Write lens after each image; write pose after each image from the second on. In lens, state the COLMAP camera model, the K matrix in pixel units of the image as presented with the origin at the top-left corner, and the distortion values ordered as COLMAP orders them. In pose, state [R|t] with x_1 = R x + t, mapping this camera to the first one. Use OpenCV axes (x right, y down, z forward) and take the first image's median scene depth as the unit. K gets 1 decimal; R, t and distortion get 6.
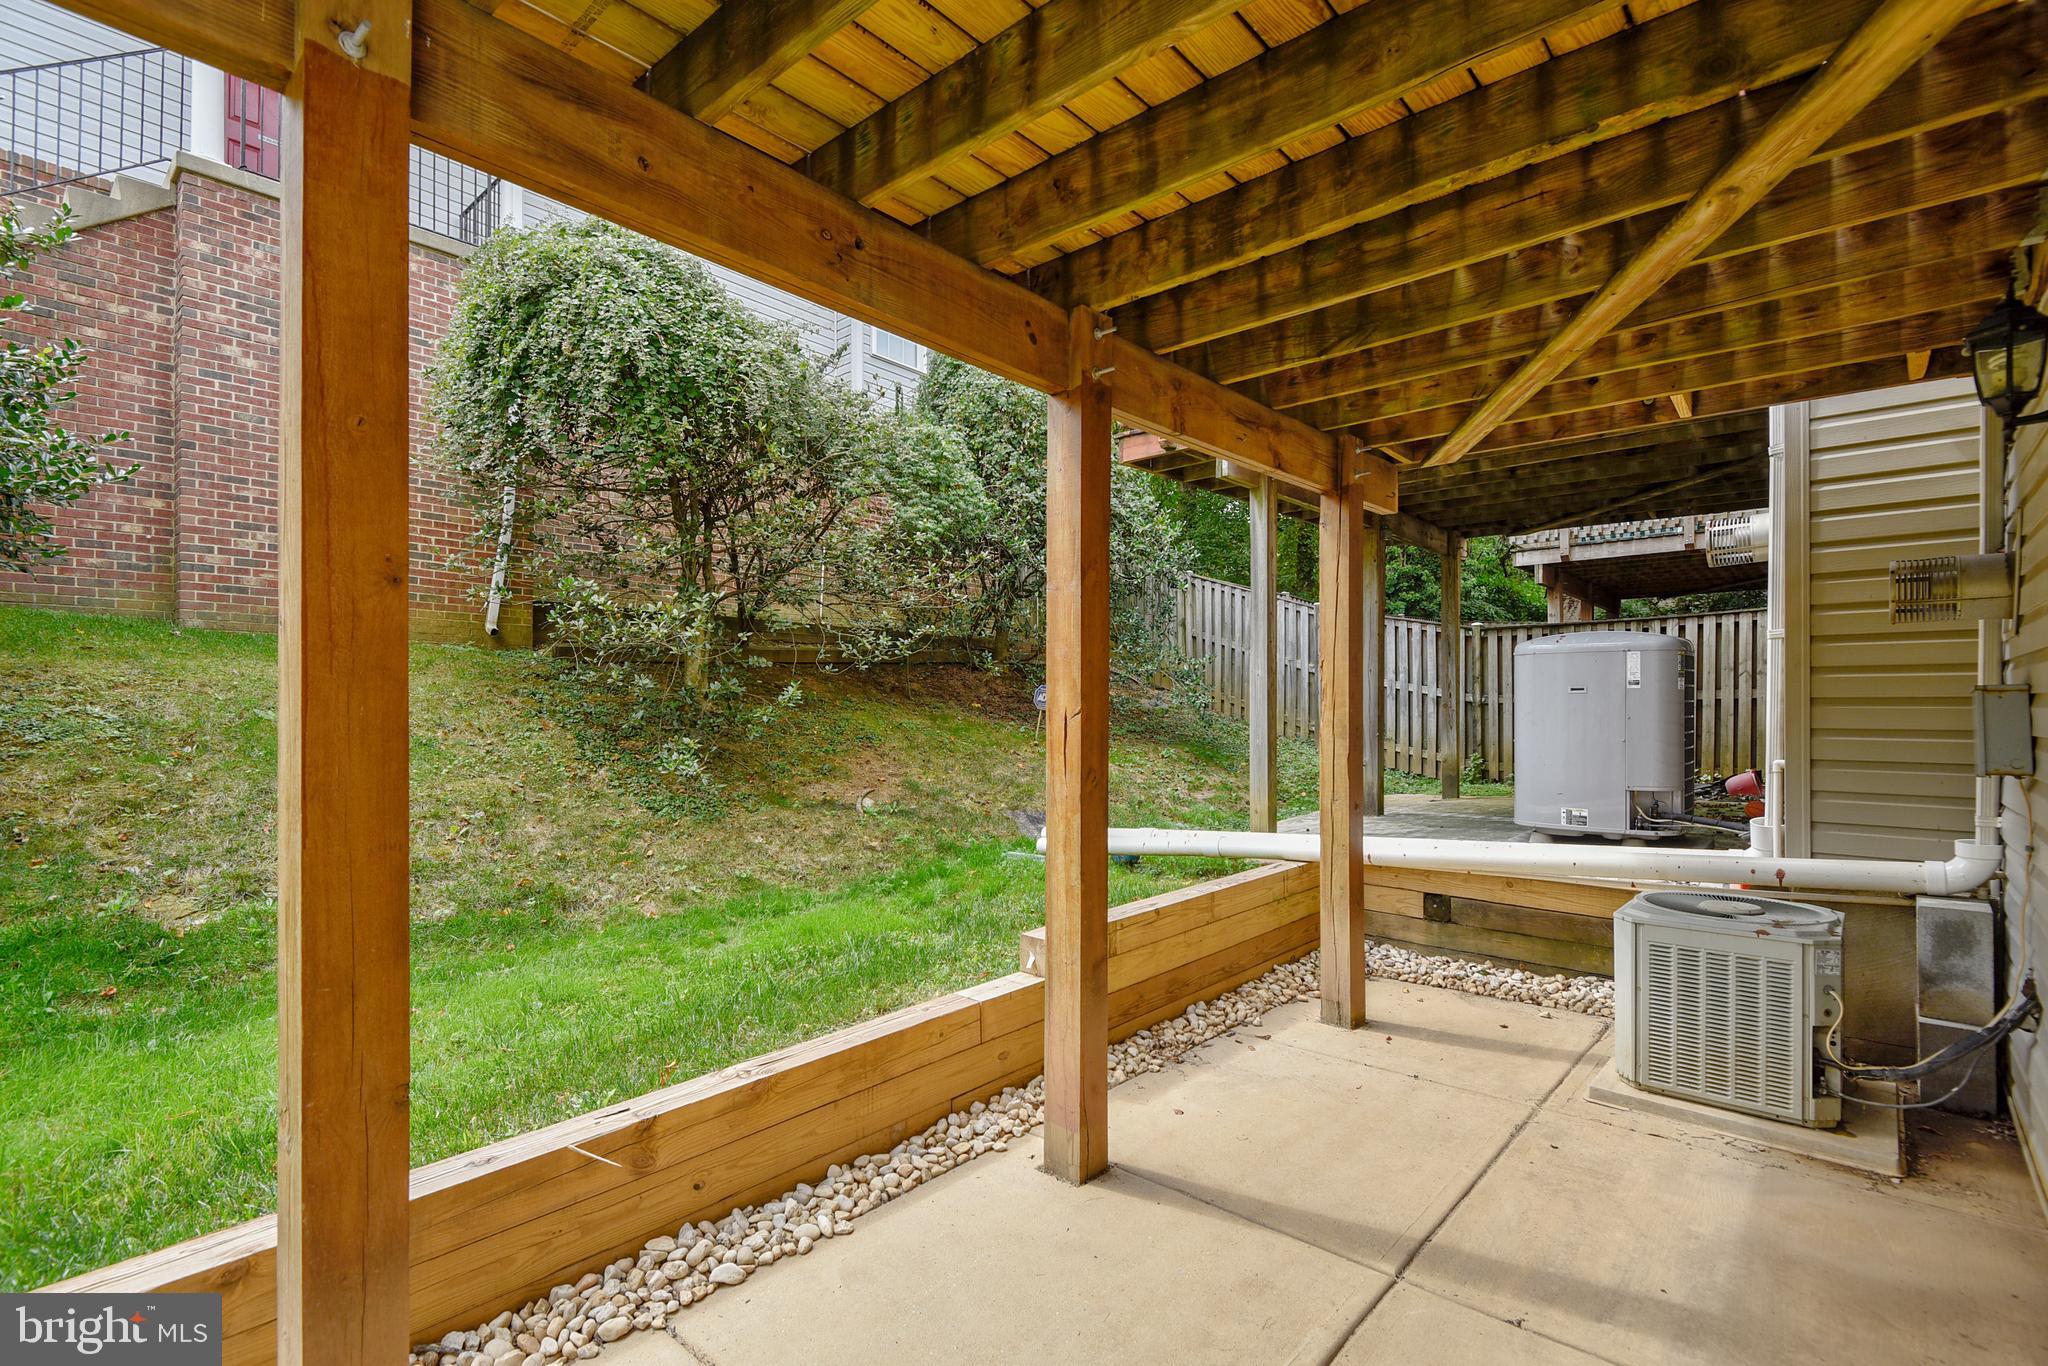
lens RADIAL K [[942.6, 0, 1015.7], [0, 942.6, 702.7], [0, 0, 1]] dist [-0.000764, -0.001520]
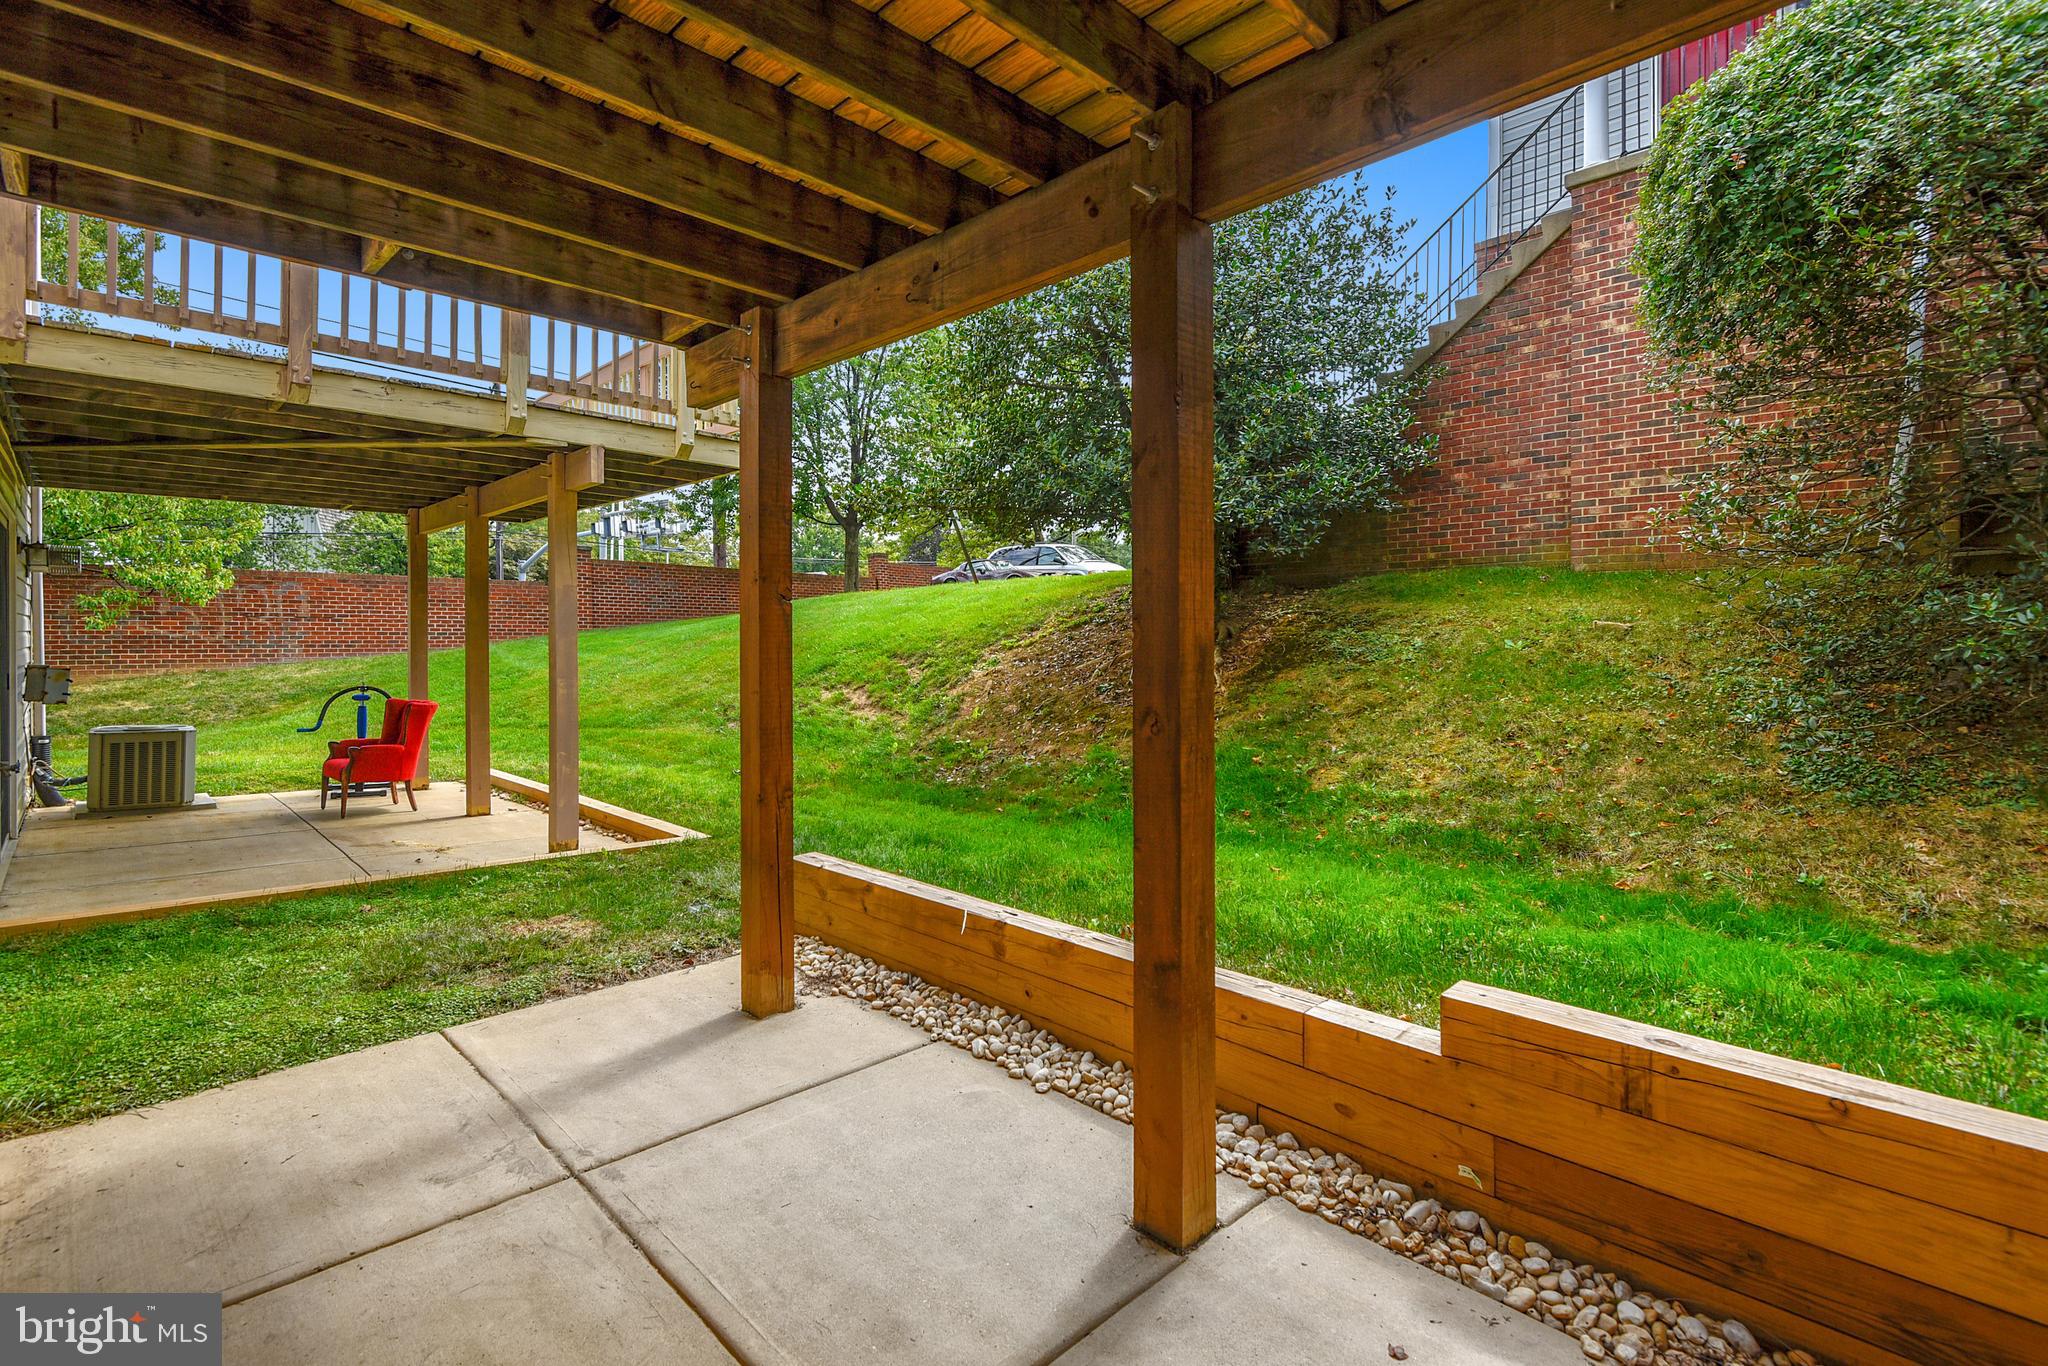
lens RADIAL K [[942.6, 0, 1041.4], [0, 942.6, 651.1], [0, 0, 1]] dist [-0.000764, -0.001520]
pose [[-0.050325, 0.013294, -0.998644, 0.344028], [0.002874, 0.999909, 0.013166, 0.003388], [0.998729, -0.002208, -0.050358, 0.379283]]
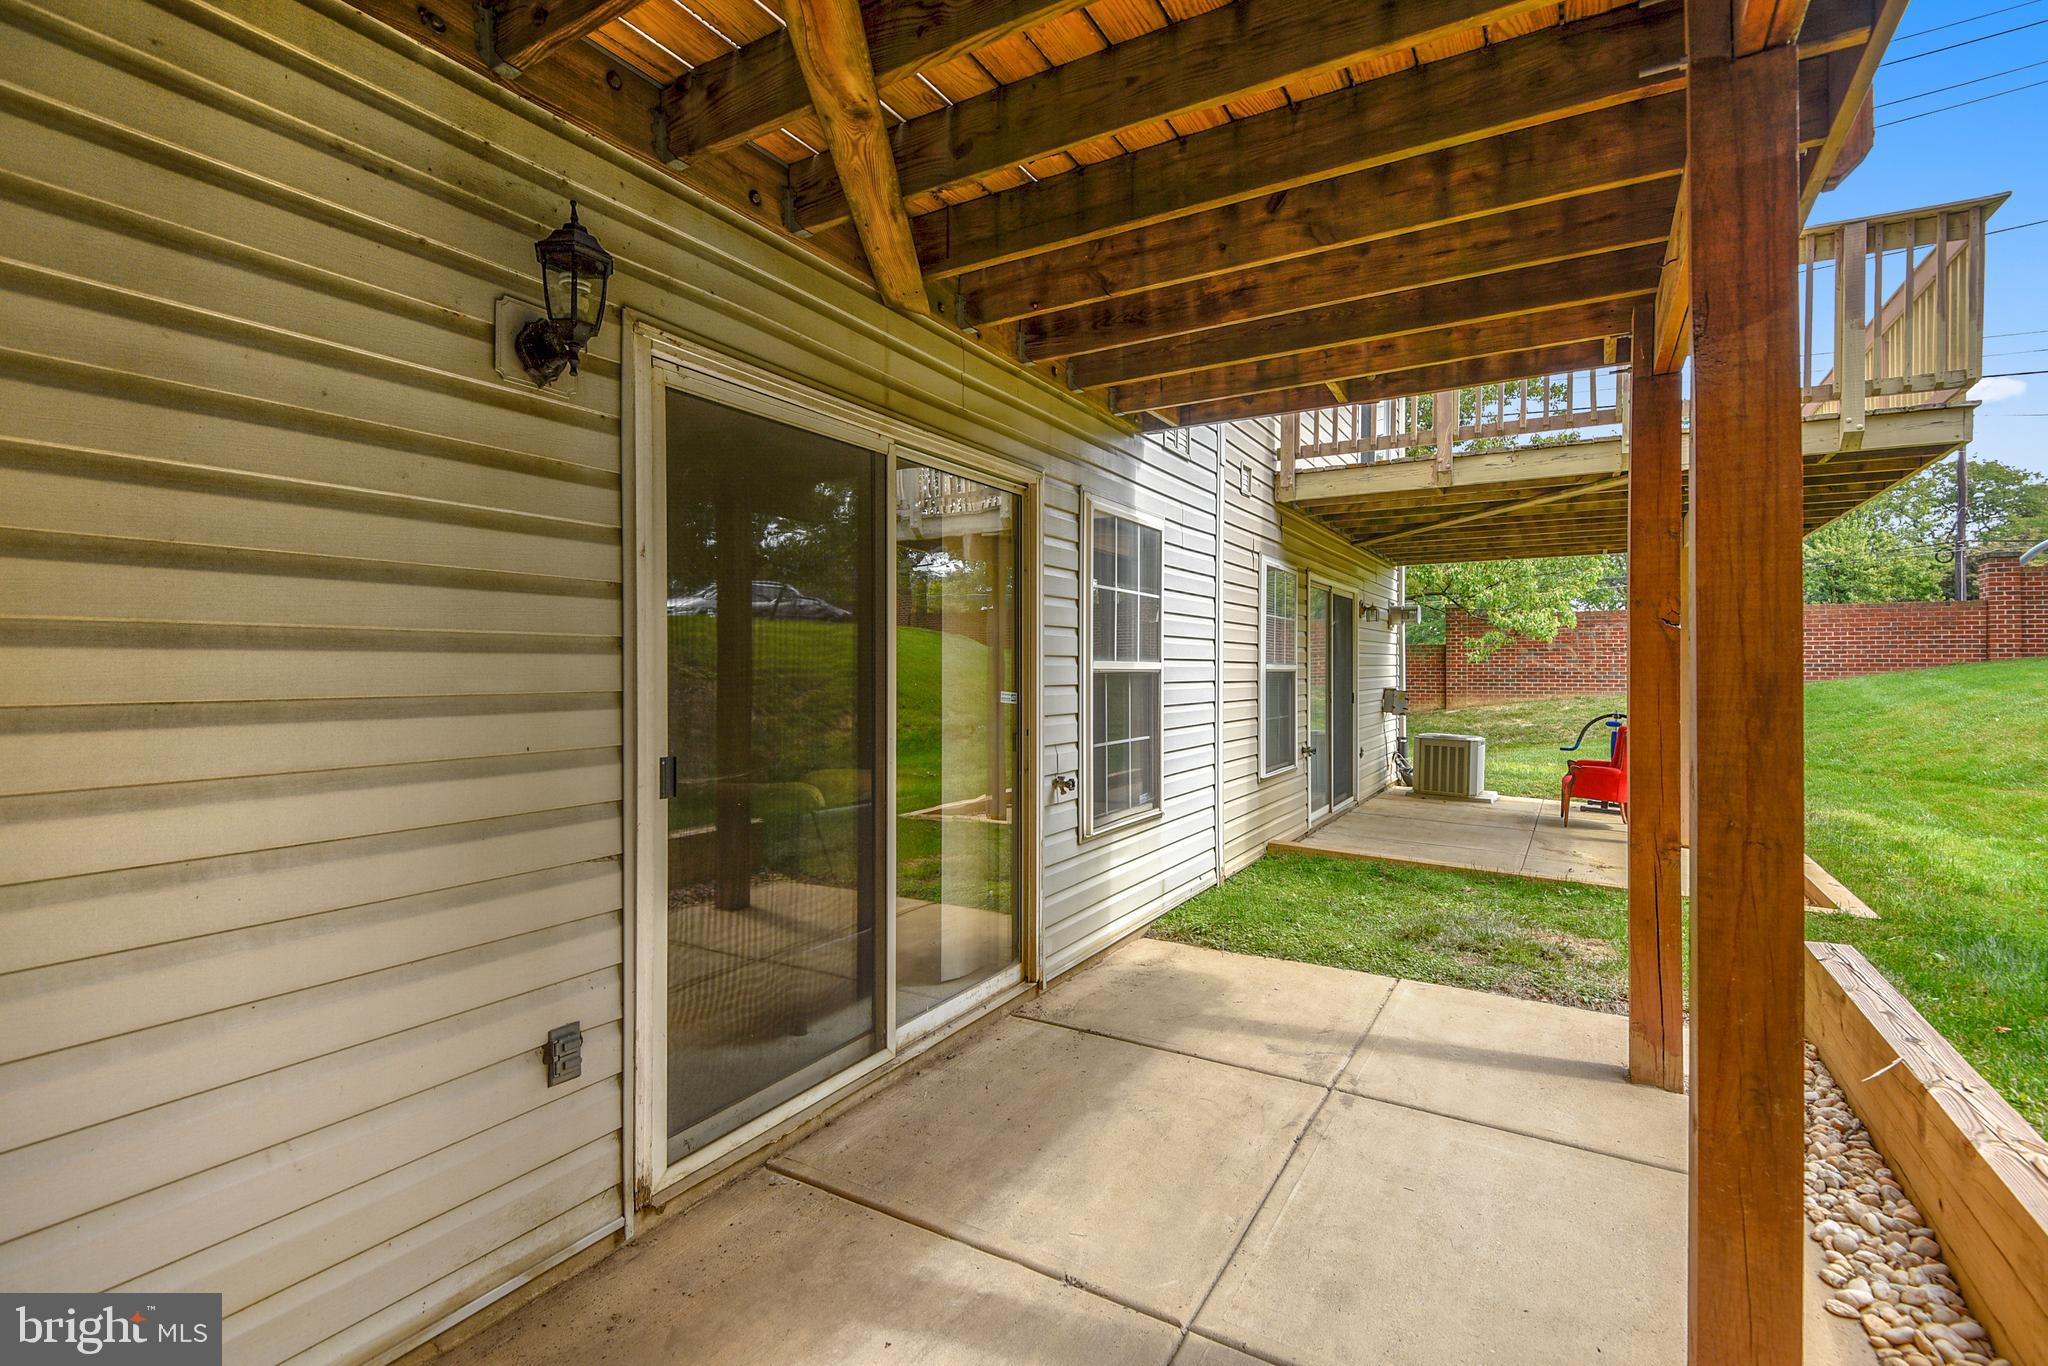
lens RADIAL K [[942.6, 0, 1032.6], [0, 942.6, 673.8], [0, 0, 1]] dist [-0.000764, -0.001520]
pose [[-0.982603, 0.000328, -0.185720, 0.229871], [0.000210, 1.000000, 0.000651, 0.005225], [0.185720, 0.000600, -0.982603, 0.595881]]
